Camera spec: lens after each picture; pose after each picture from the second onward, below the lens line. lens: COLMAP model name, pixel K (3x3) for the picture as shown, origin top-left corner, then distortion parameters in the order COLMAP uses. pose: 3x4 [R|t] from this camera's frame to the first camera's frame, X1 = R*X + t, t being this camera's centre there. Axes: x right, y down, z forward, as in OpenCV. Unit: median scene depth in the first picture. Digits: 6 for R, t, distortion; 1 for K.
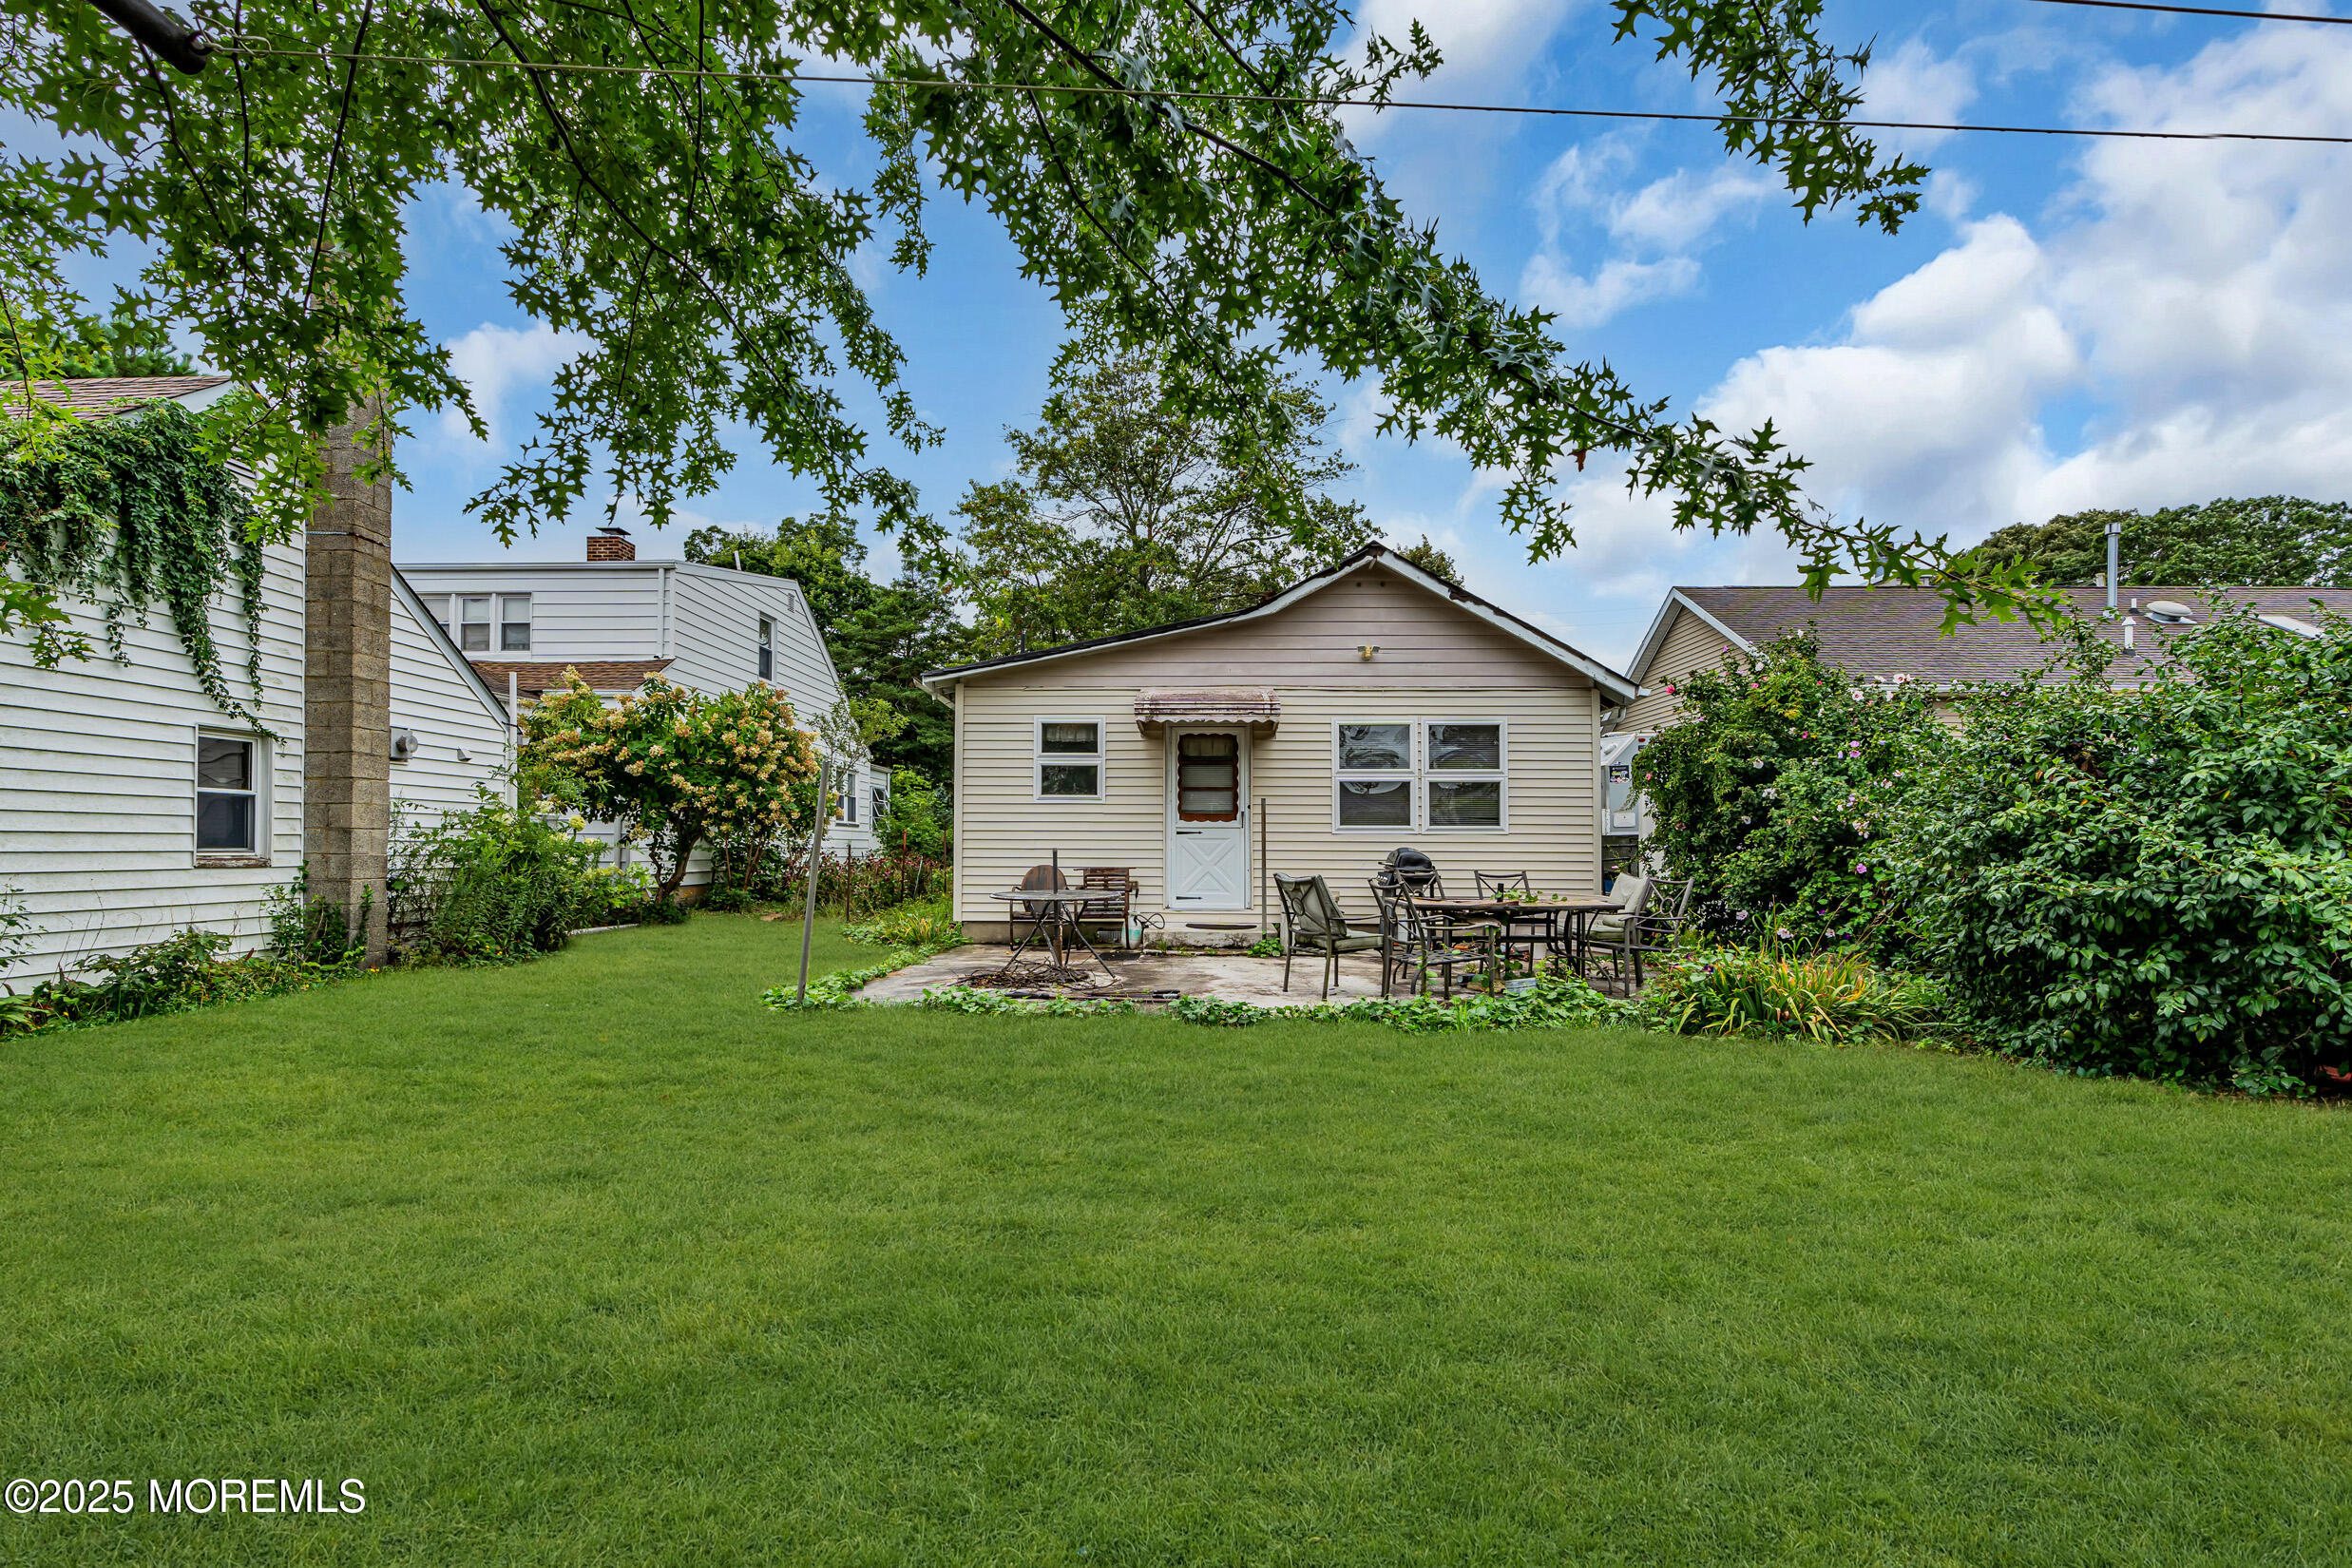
lens RADIAL K [[1069.6, 0, 1181.3], [0, 1069.6, 823.2], [0, 0, 1]] dist [-0.004169, 0.000609]
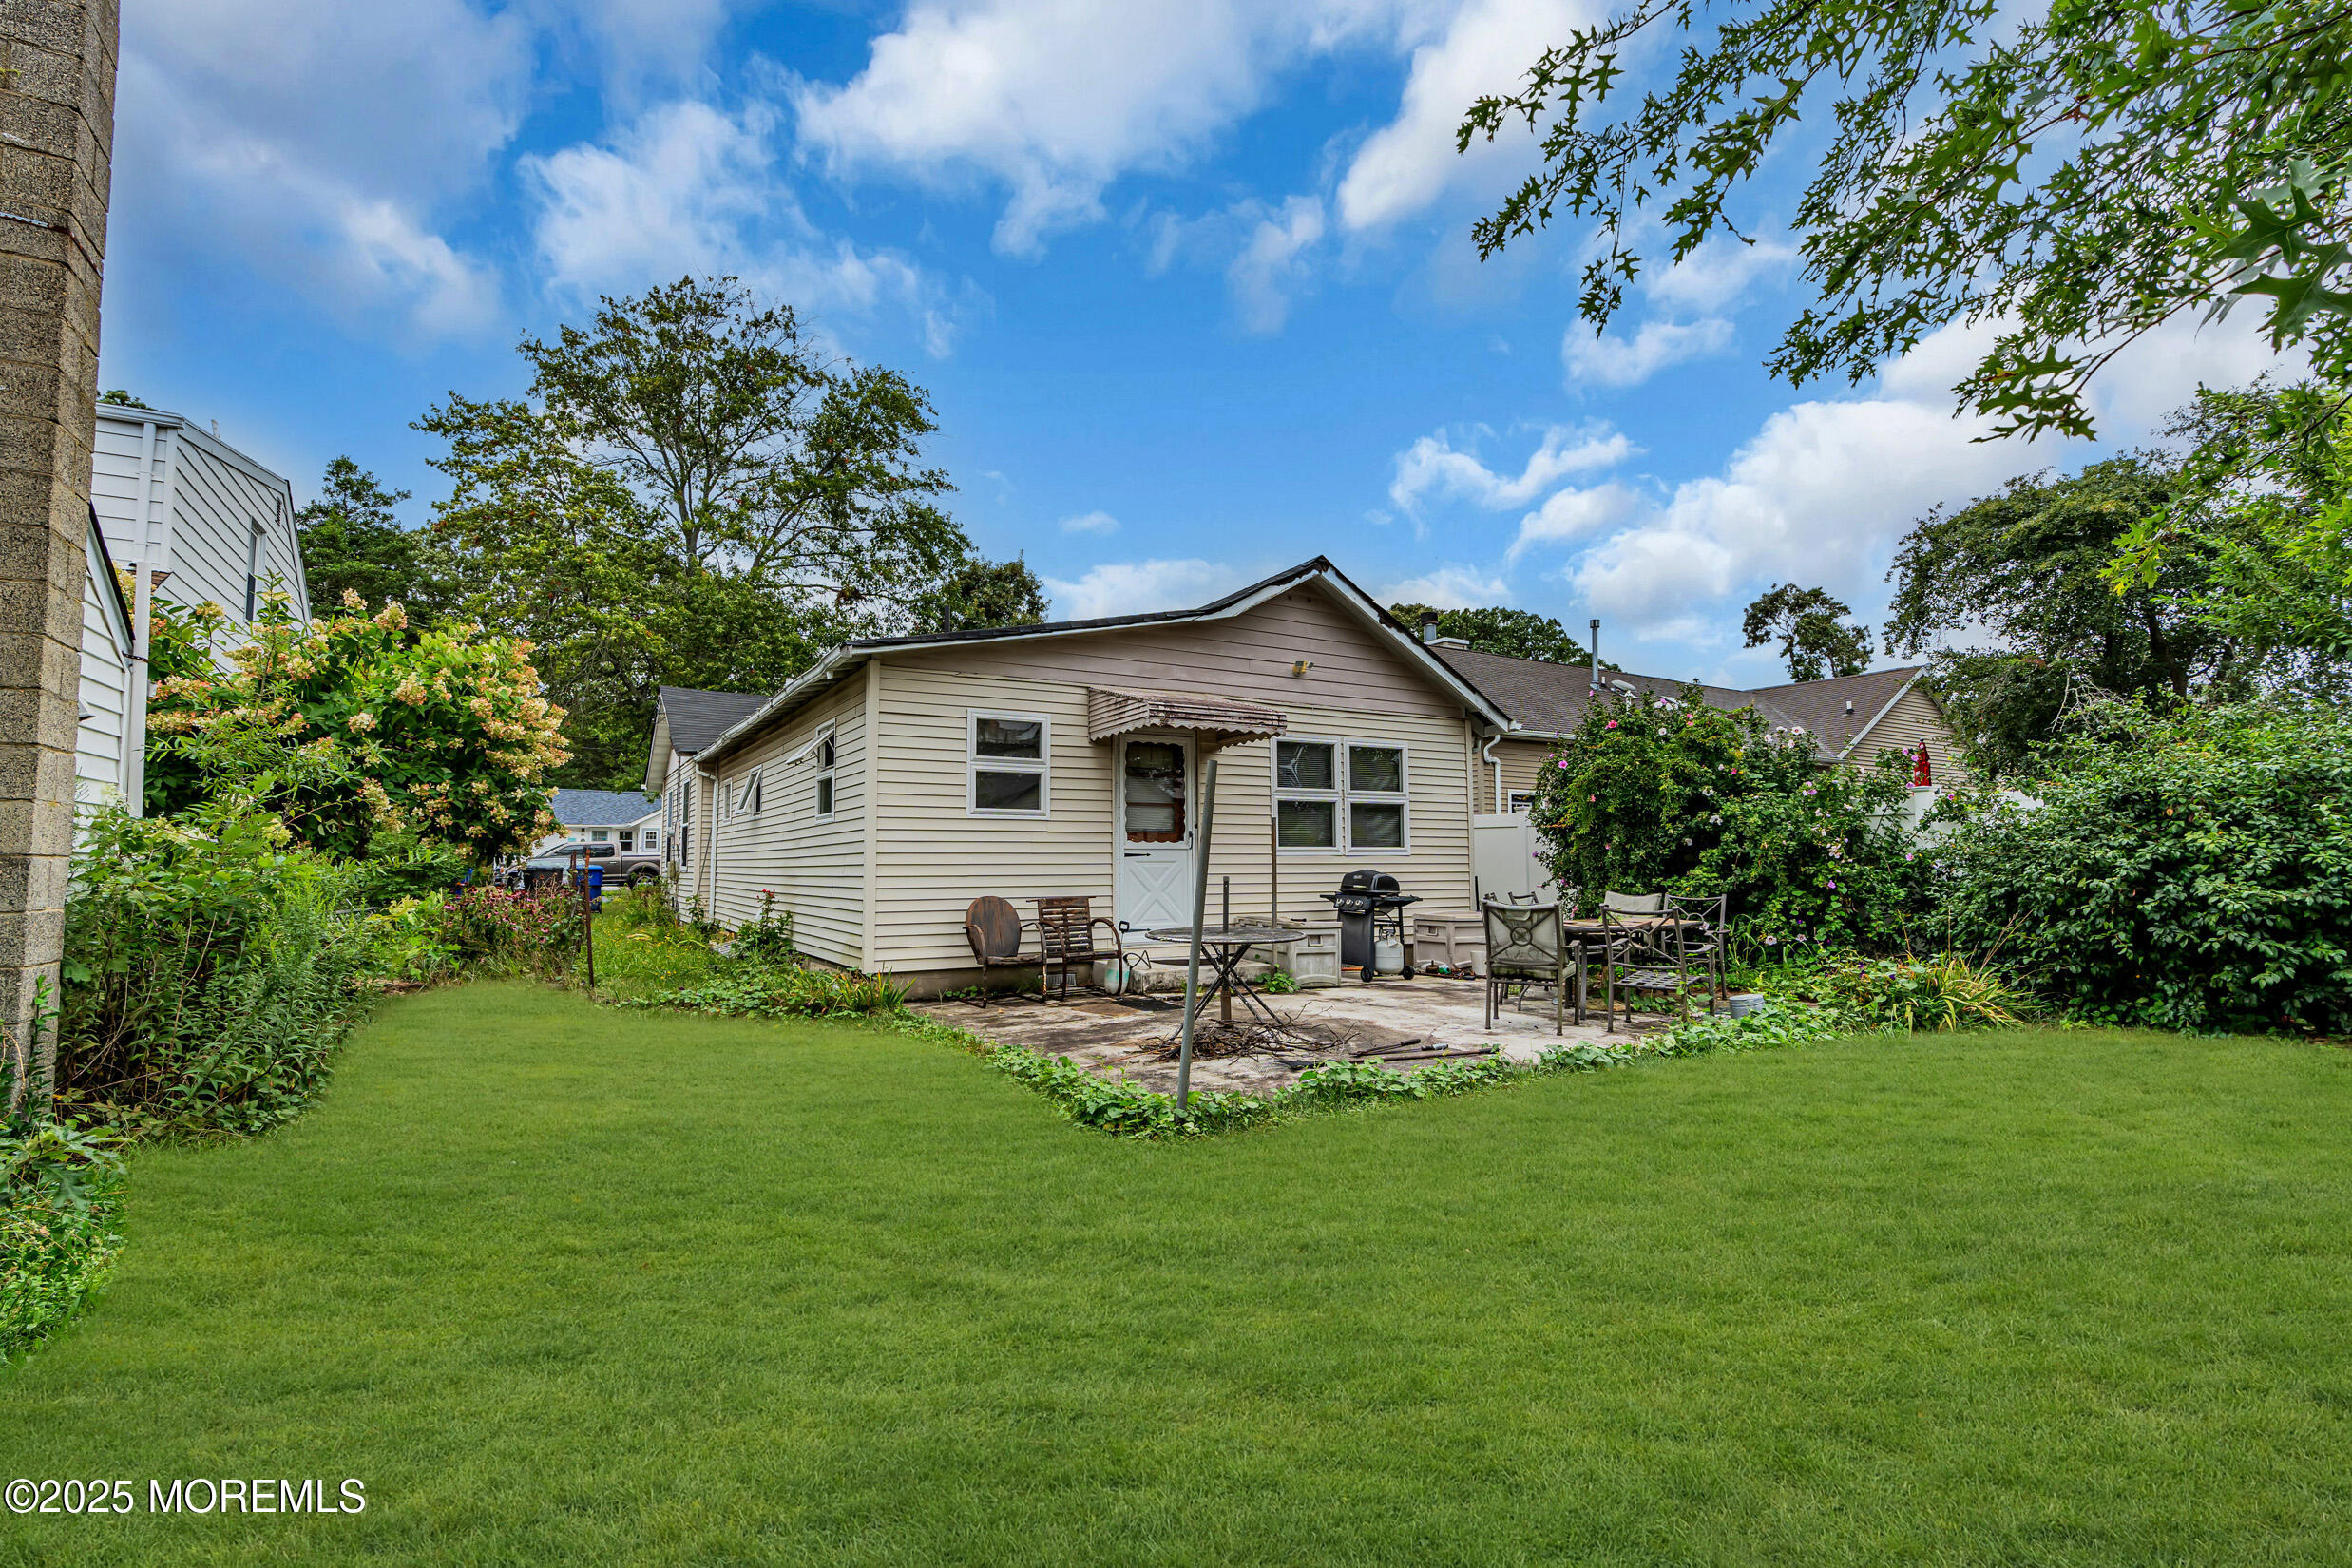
lens RADIAL K [[1061.1, 0, 1184.8], [0, 1061.1, 787.1], [0, 0, 1]] dist [-0.007943, 0.001516]
pose [[0.840972, 0.030478, 0.540219, -0.437573], [-0.004238, 0.998753, -0.049749, -0.003449], [-0.541062, 0.039548, 0.840053, 0.255871]]
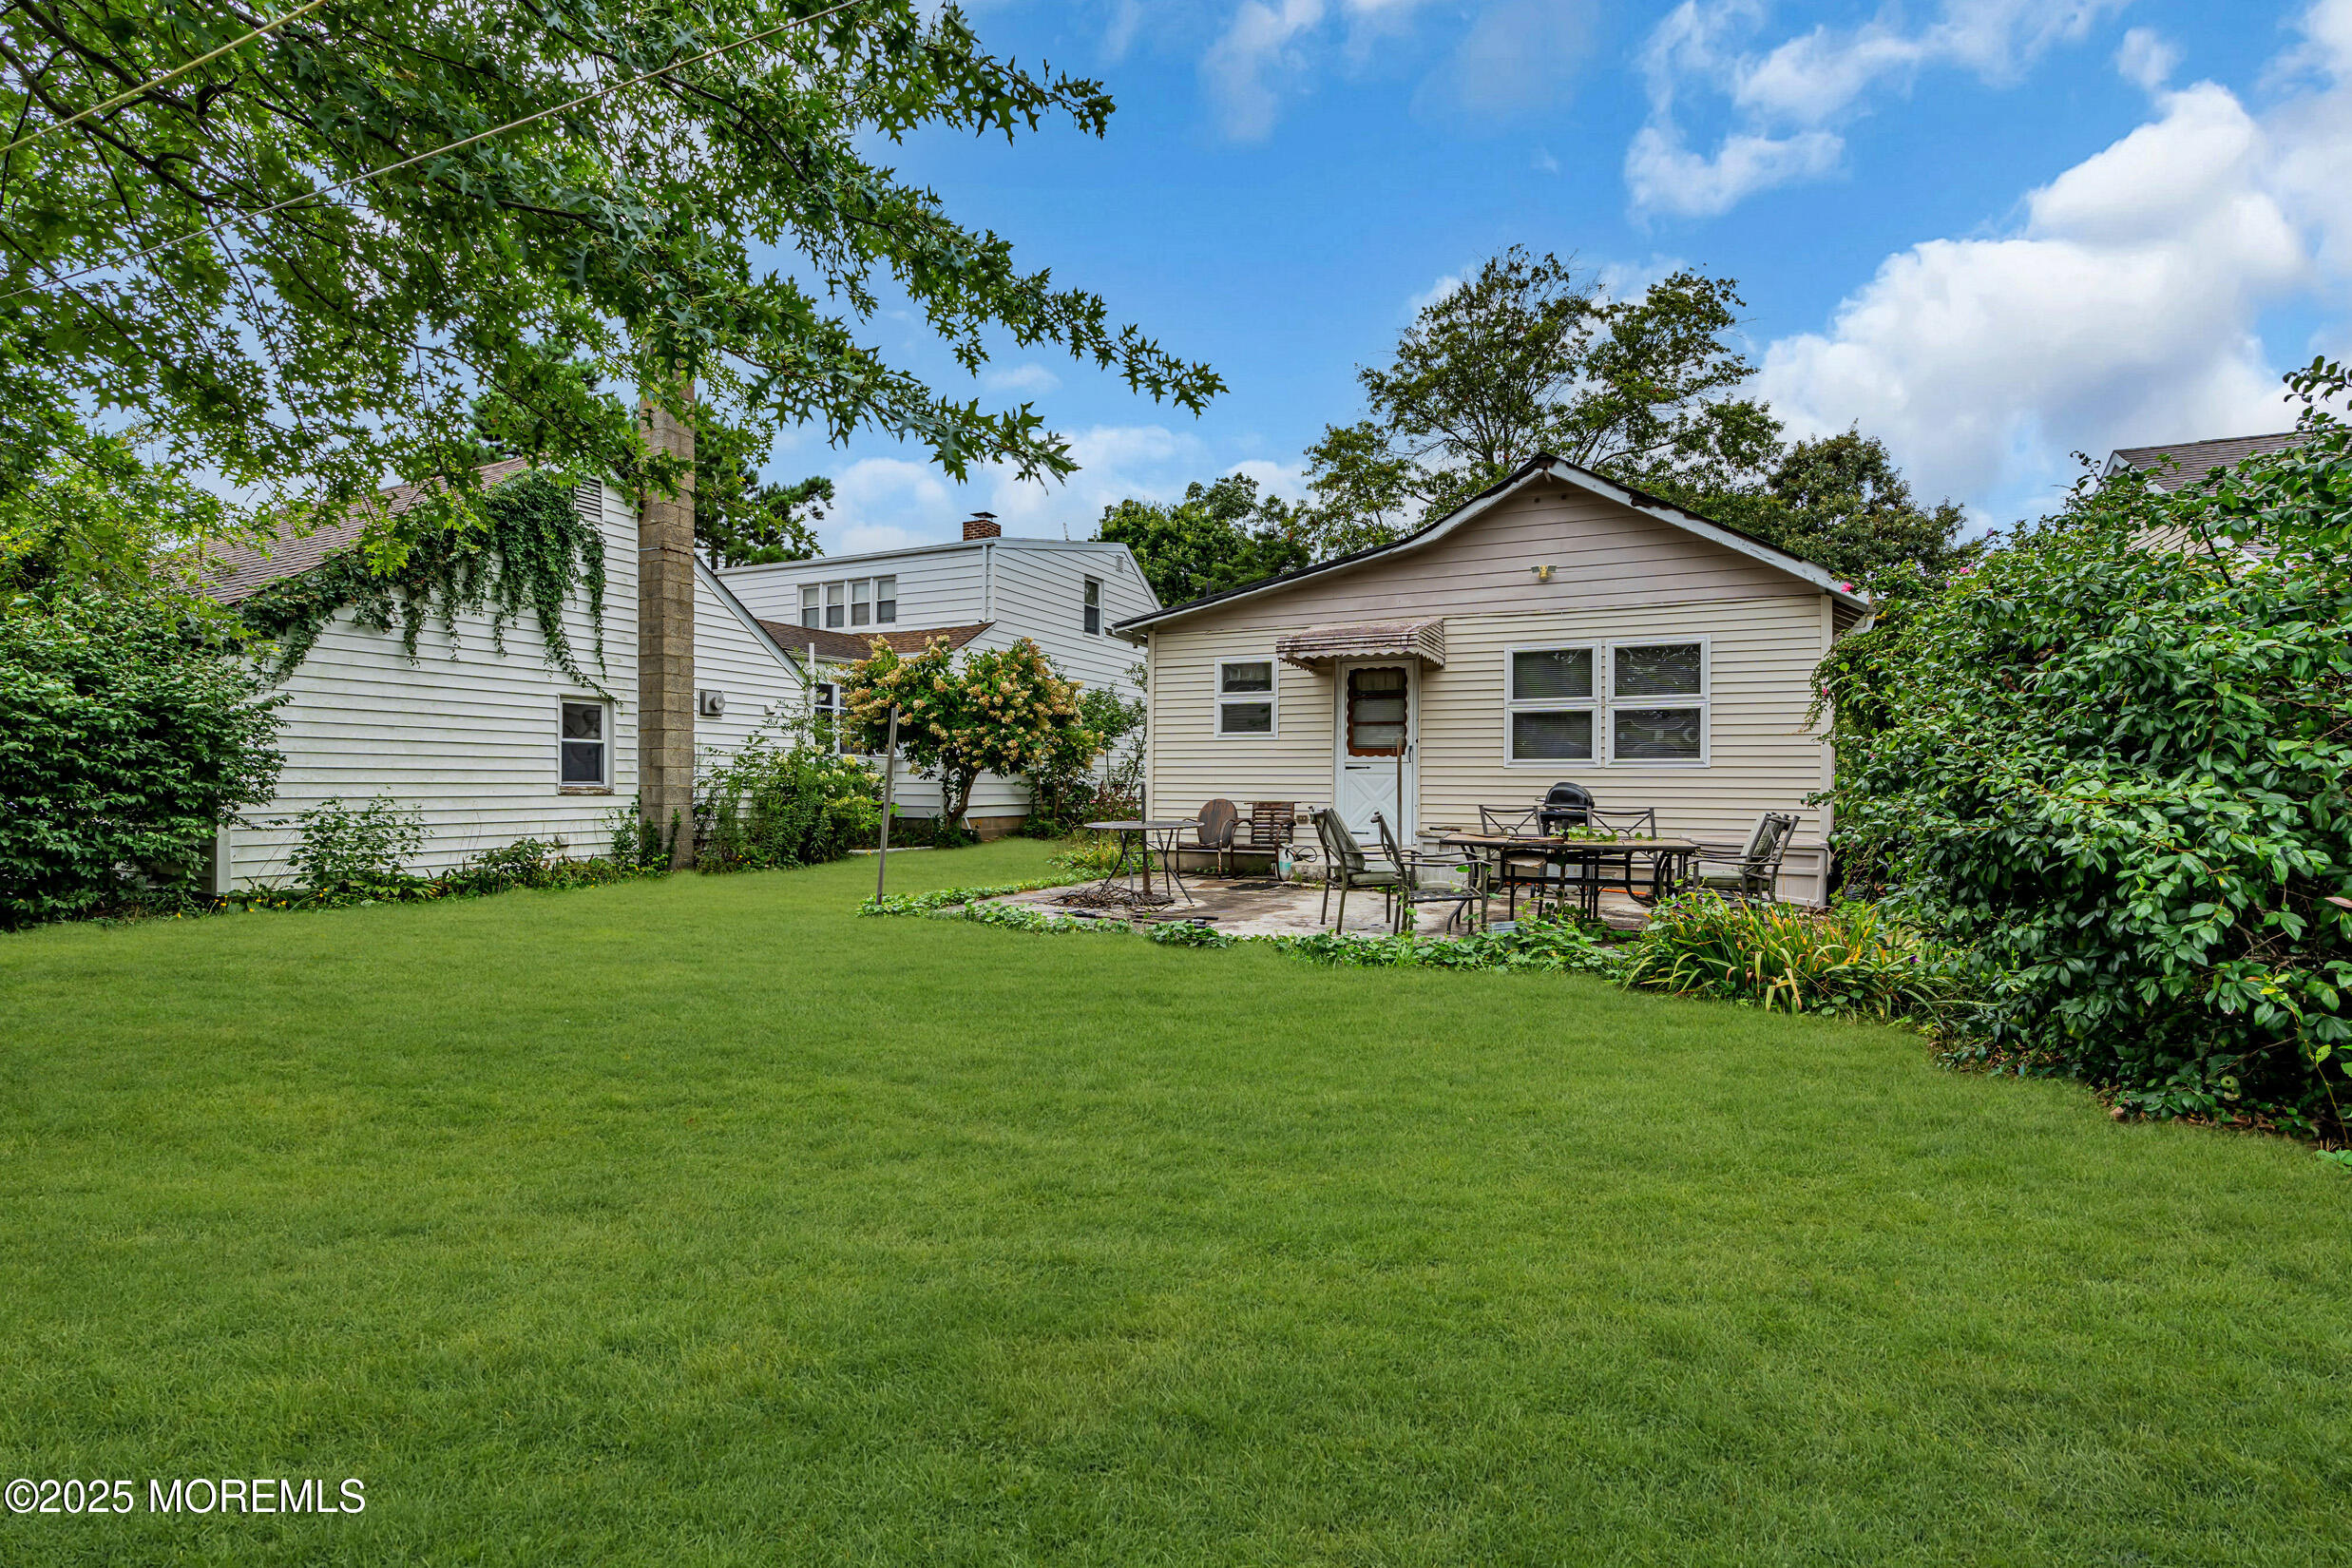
lens RADIAL K [[1061.1, 0, 1184.8], [0, 1061.1, 787.1], [0, 0, 1]] dist [-0.007943, 0.001516]
pose [[0.914420, 0.001926, -0.404762, 0.265844], [0.007304, 0.999747, 0.021257, 0.004847], [0.404701, -0.022394, 0.914175, 0.029388]]
